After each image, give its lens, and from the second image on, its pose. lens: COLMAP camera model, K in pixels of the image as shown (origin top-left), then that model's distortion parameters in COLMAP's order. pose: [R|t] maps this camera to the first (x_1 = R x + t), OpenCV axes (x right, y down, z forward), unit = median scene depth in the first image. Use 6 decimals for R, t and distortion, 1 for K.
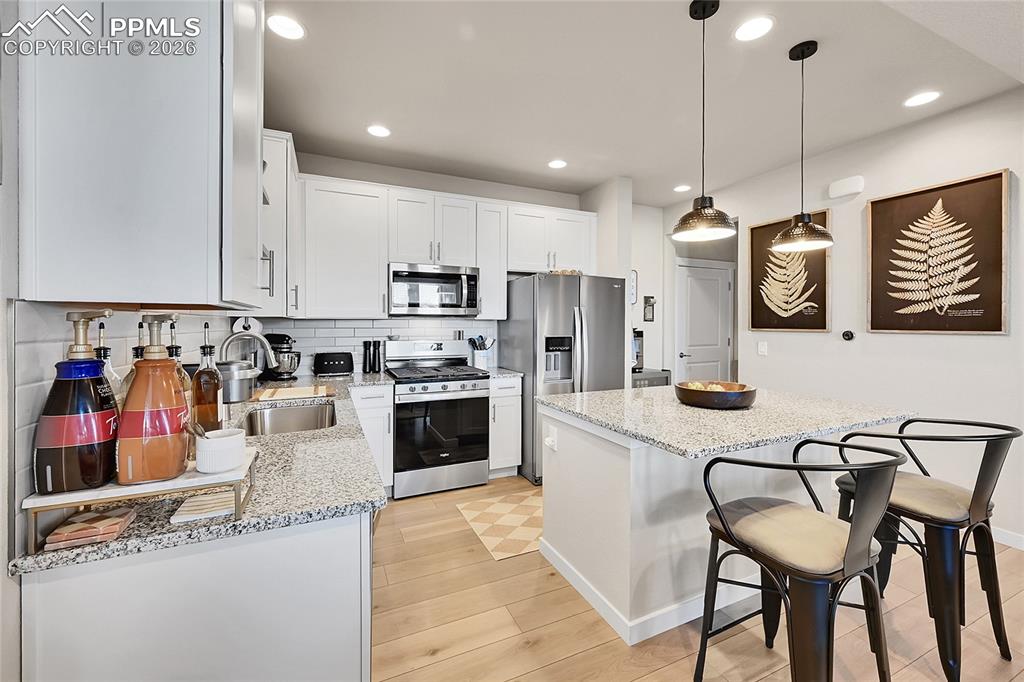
lens RADIAL K [[409.6, 0, 512.7], [0, 409.6, 326.1], [0, 0, 1]] dist [0.004909, -0.000785]
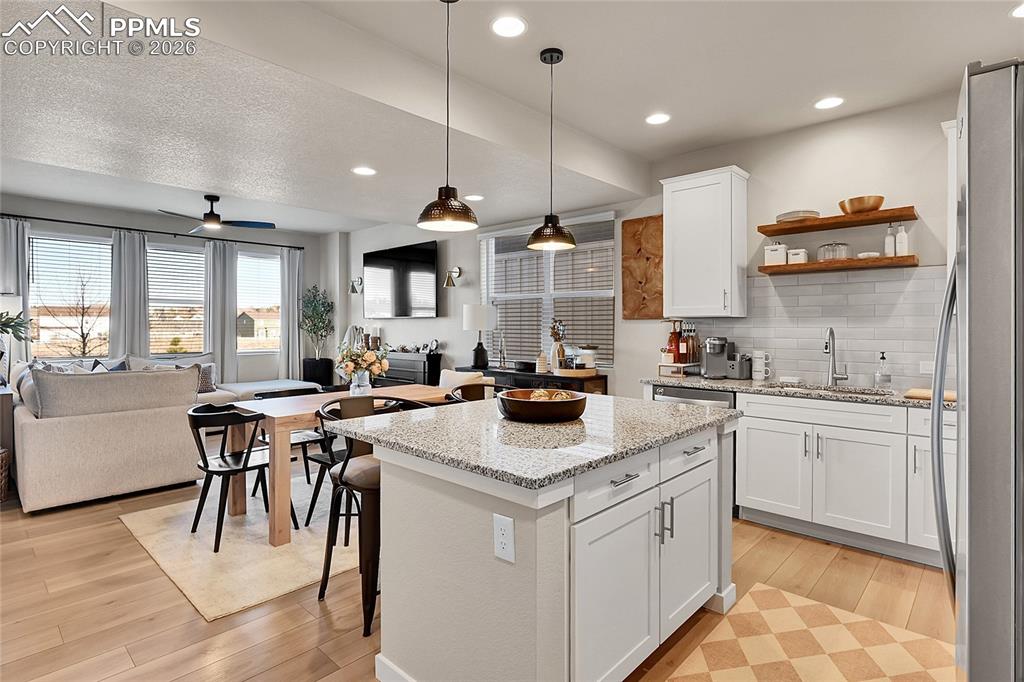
lens RADIAL K [[524.6, 0, 515.3], [0, 524.6, 328.4], [0, 0, 1]] dist [0.007657, 0.001374]
pose [[-0.920205, 0.001349, -0.391434, 0.604830], [-0.002408, 0.999956, 0.009108, 0.000592], [0.391429, 0.009324, -0.920161, 1.234517]]
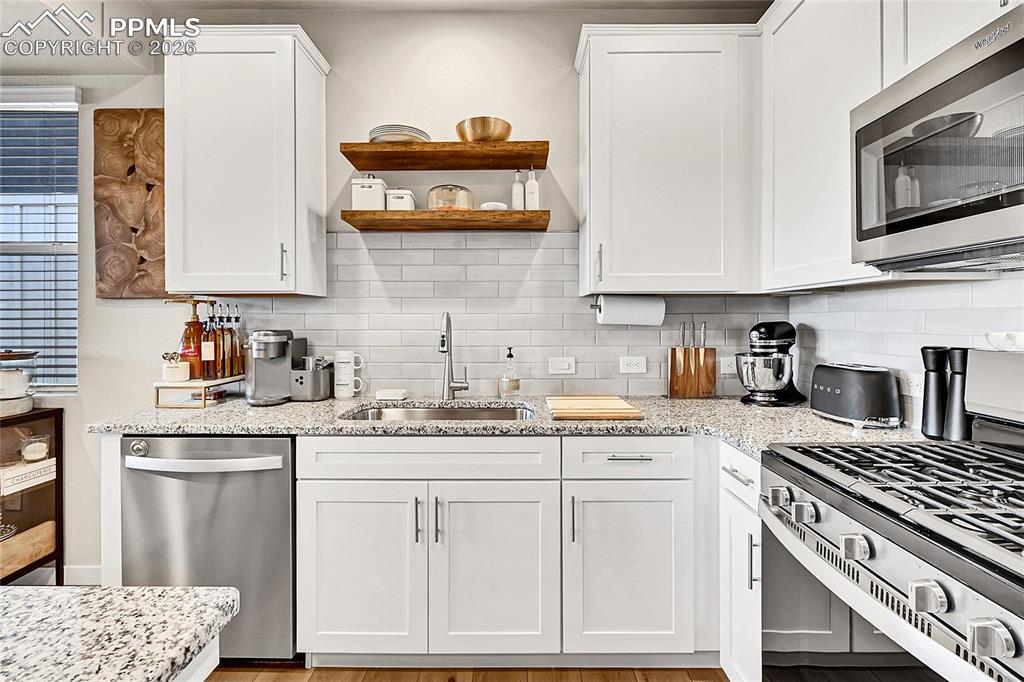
lens RADIAL K [[470.9, 0, 515.5], [0, 470.9, 322.1], [0, 0, 1]] dist [-0.003008, -0.000381]
pose [[-0.413509, 0.003446, -0.910493, 0.153960], [-0.003508, 0.999979, 0.005378, 0.015407], [0.910493, 0.005417, -0.413489, 0.863493]]
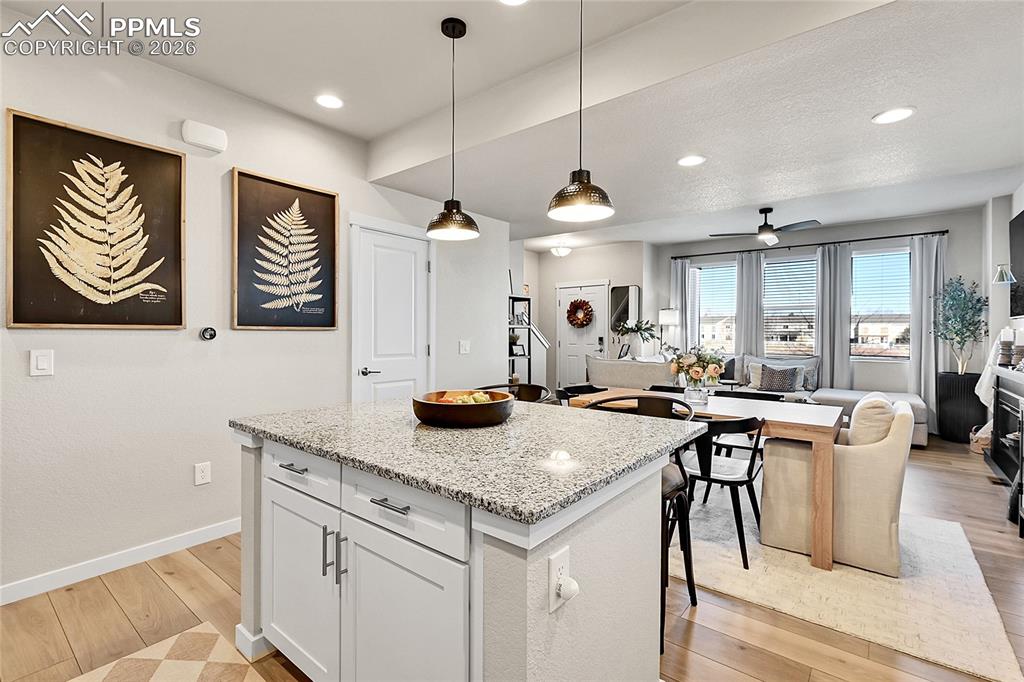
lens RADIAL K [[470.2, 0, 513.3], [0, 470.2, 334.4], [0, 0, 1]] dist [-0.004302, -0.000252]
pose [[-0.455653, -0.007209, 0.890128, -0.197511], [-0.000514, 0.999969, 0.007835, 0.016158], [-0.890157, 0.003113, -0.455643, 0.824007]]
